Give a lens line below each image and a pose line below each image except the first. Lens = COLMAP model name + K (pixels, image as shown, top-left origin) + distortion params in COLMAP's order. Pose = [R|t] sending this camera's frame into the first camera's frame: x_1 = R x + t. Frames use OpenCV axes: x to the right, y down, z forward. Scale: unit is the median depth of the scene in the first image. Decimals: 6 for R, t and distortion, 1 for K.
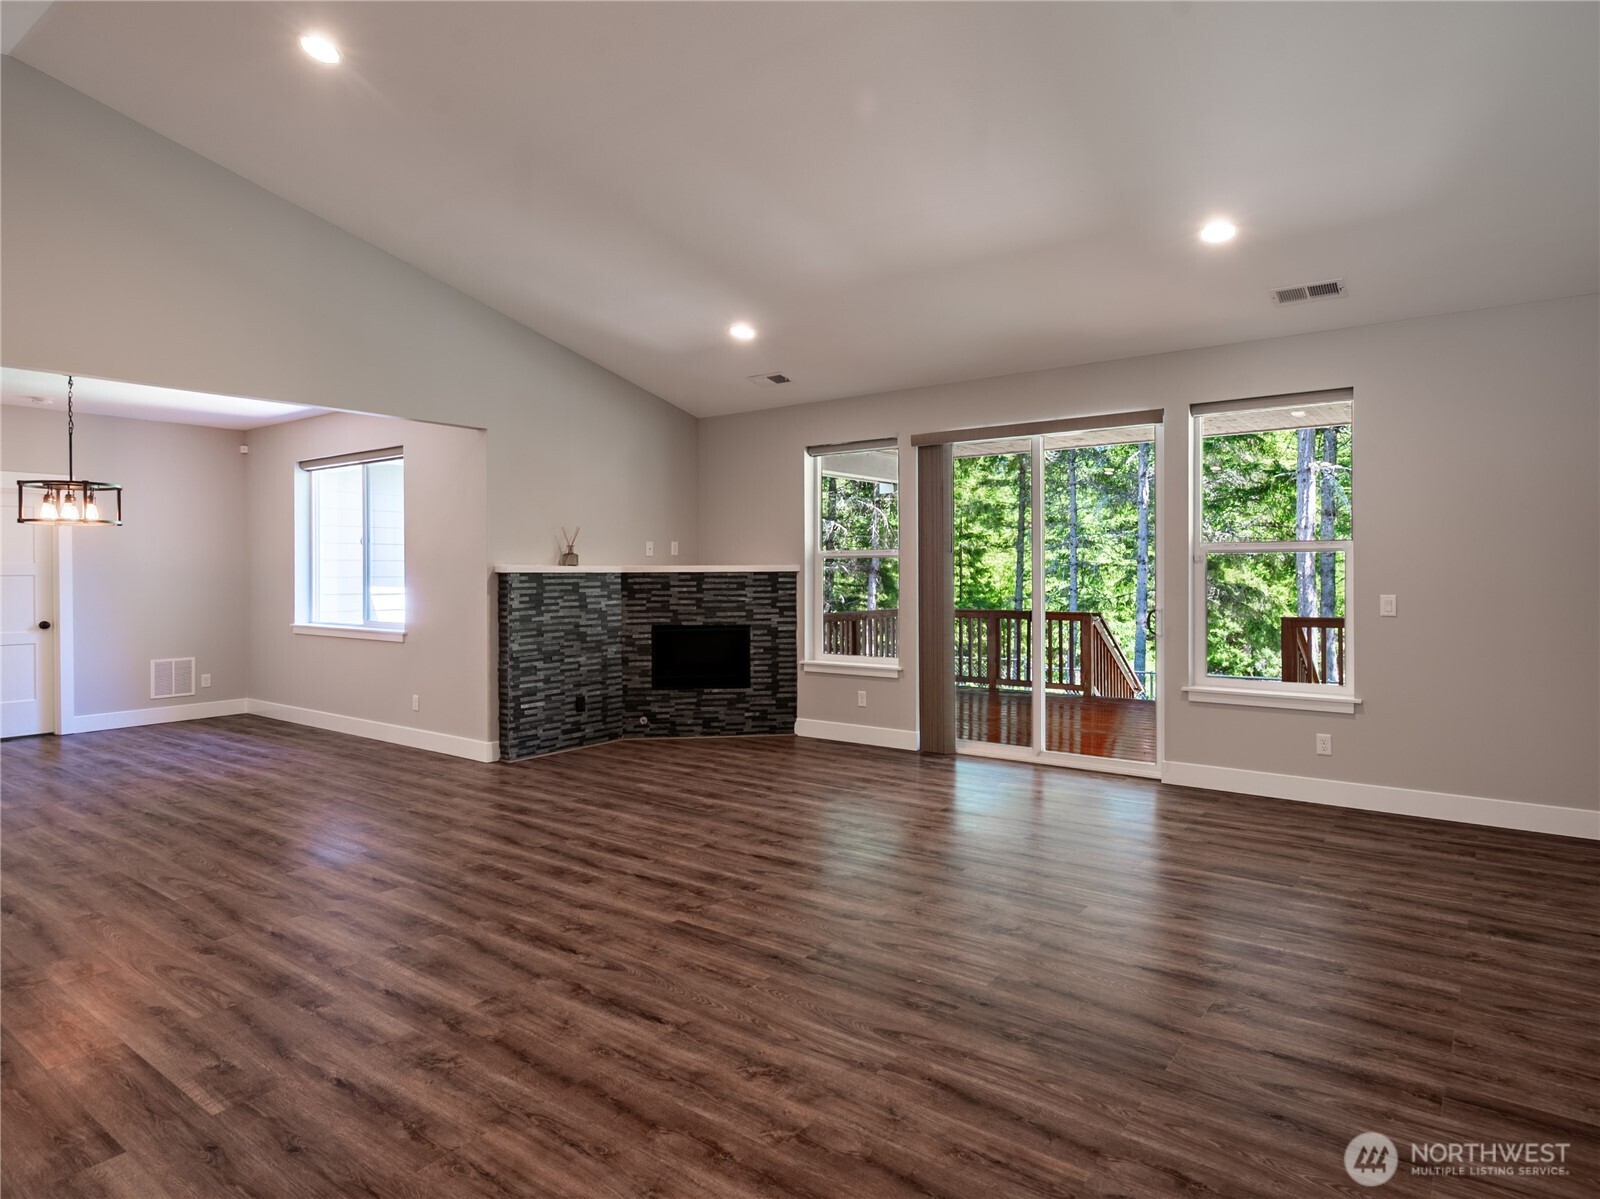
lens RADIAL K [[921.8, 0, 806.1], [0, 921.8, 587.7], [0, 0, 1]] dist [0.008012, -0.005394]
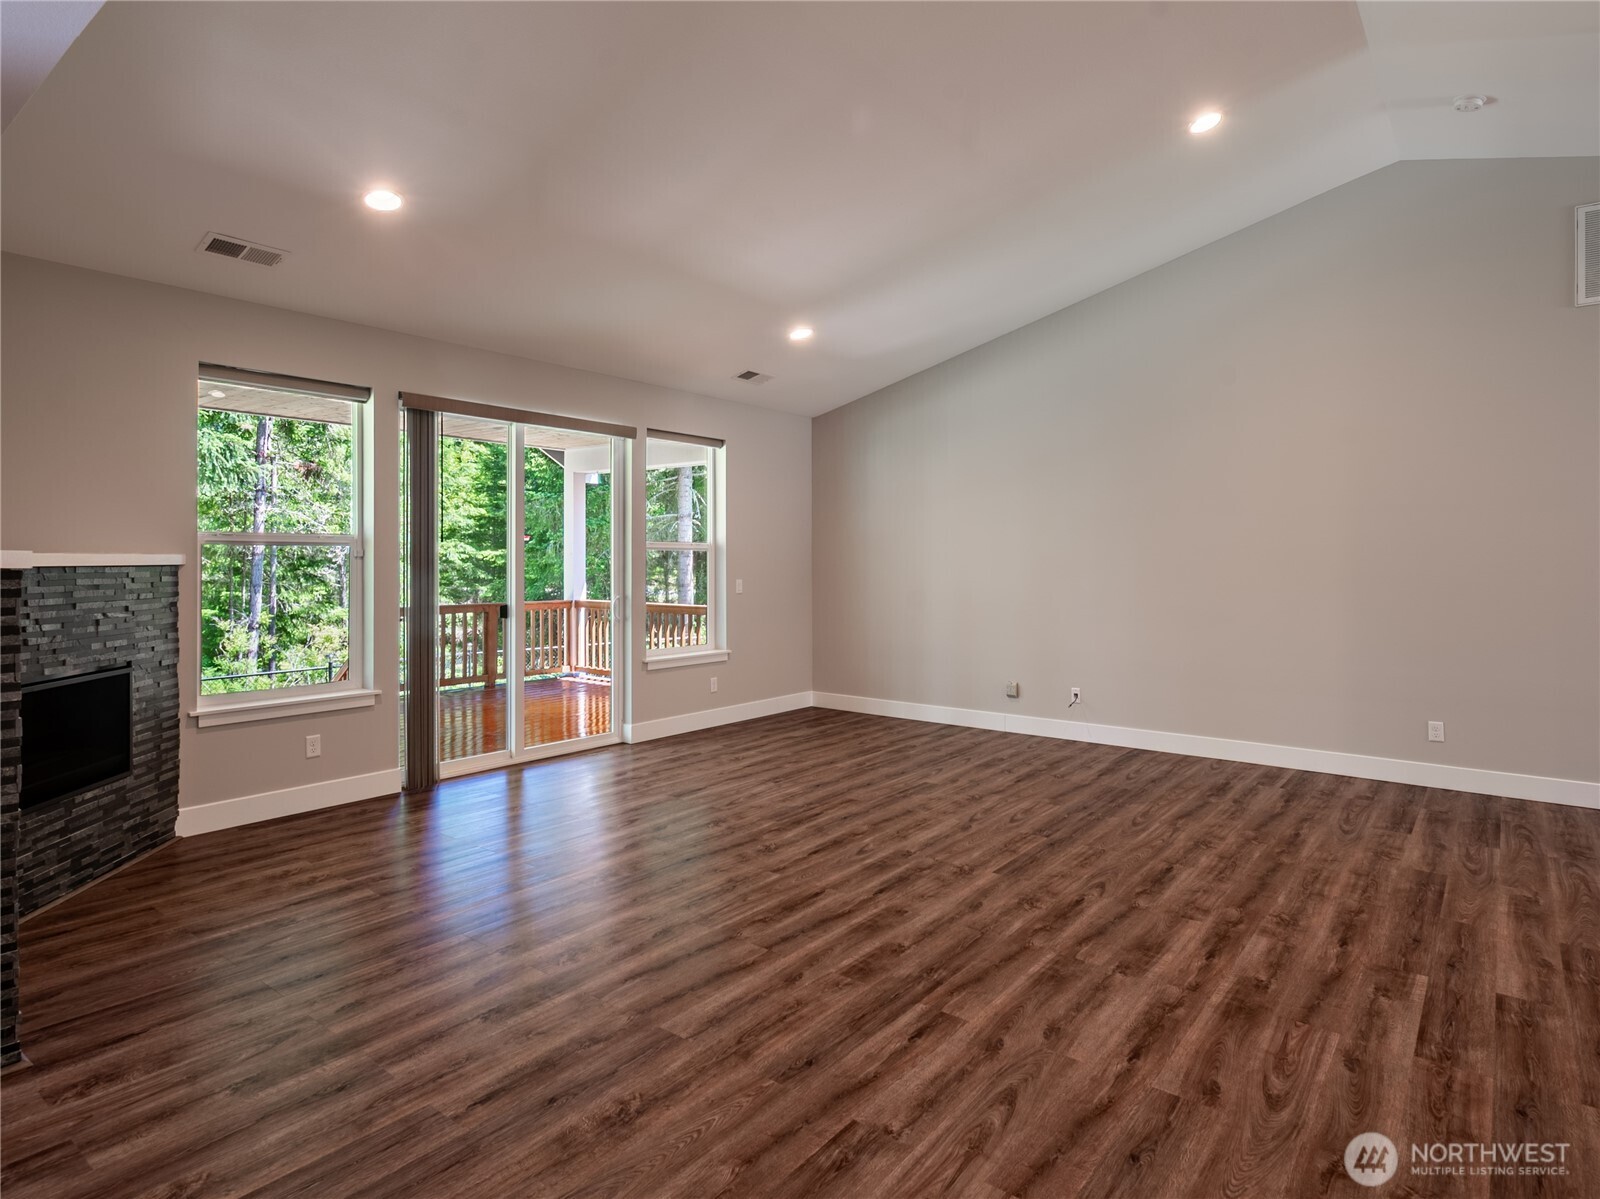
lens RADIAL K [[921.8, 0, 830.3], [0, 921.8, 561.1], [0, 0, 1]] dist [0.008012, -0.005394]
pose [[-0.005959, 0.003252, 0.999977, -1.285425], [0.018472, 0.999824, -0.003141, -0.020812], [-0.999812, 0.018453, -0.006018, 1.215414]]
